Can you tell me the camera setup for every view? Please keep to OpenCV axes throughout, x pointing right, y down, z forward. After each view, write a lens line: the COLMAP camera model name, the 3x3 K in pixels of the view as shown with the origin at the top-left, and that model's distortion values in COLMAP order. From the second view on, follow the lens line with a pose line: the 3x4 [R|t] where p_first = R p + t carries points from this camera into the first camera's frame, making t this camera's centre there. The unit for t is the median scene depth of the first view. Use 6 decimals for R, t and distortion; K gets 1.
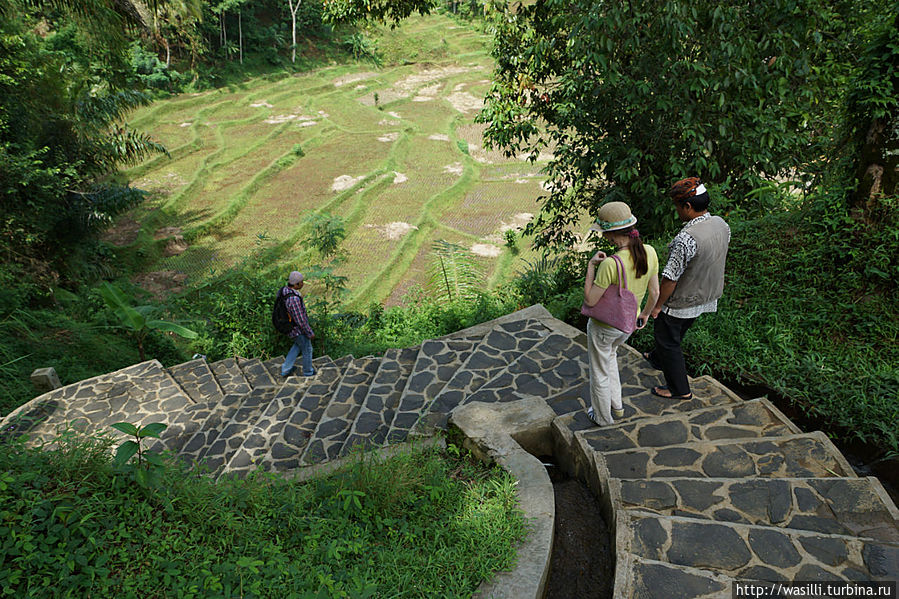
lens RADIAL K [[604.4, 0, 447.4], [0, 604.4, 297.4], [0, 0, 1]] dist [-0.004801, -0.008631]
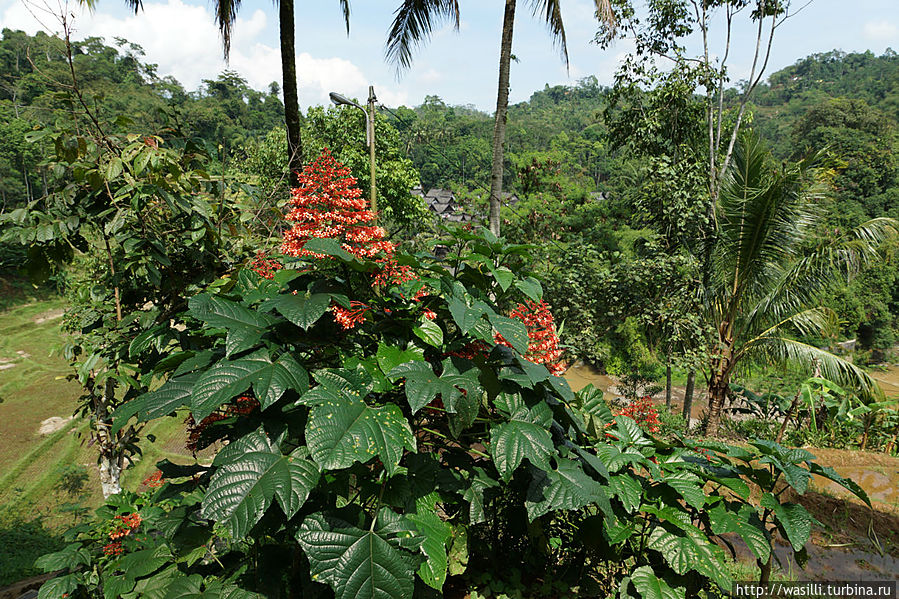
lens RADIAL K [[604.4, 0, 450.3], [0, 604.4, 297.7], [0, 0, 1]] dist [-0.004801, -0.008631]
pose [[0.902093, -0.060030, 0.427347, 0.004507], [0.194285, 0.940736, -0.277973, 0.010559], [-0.385333, 0.333785, 0.860294, -0.126438]]
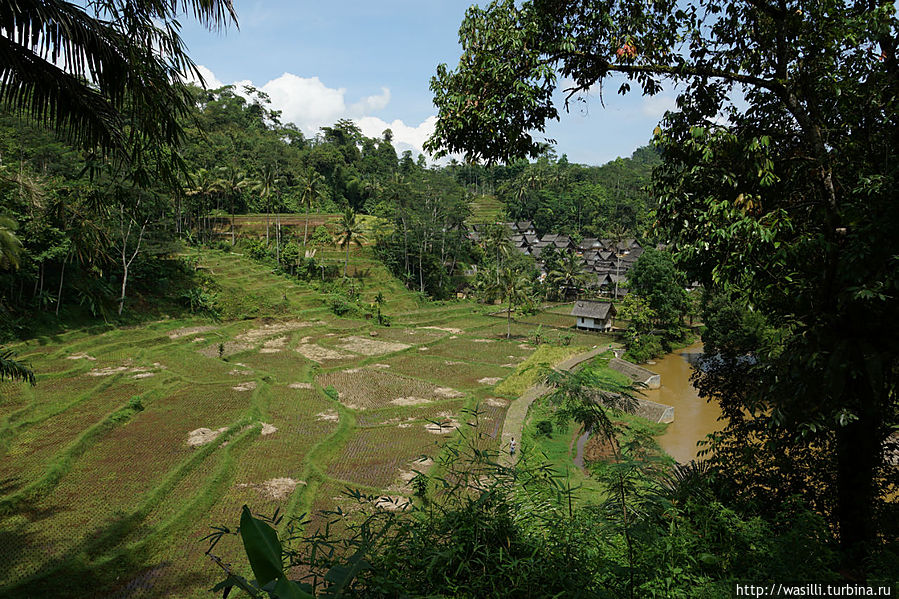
lens RADIAL K [[604.4, 0, 440.4], [0, 604.4, 300.2], [0, 0, 1]] dist [-0.004801, -0.008631]
pose [[0.955052, 0.012261, 0.296185, -0.083371], [0.109946, 0.913231, -0.392327, 0.000850], [-0.275296, 0.407257, 0.870835, 0.084904]]
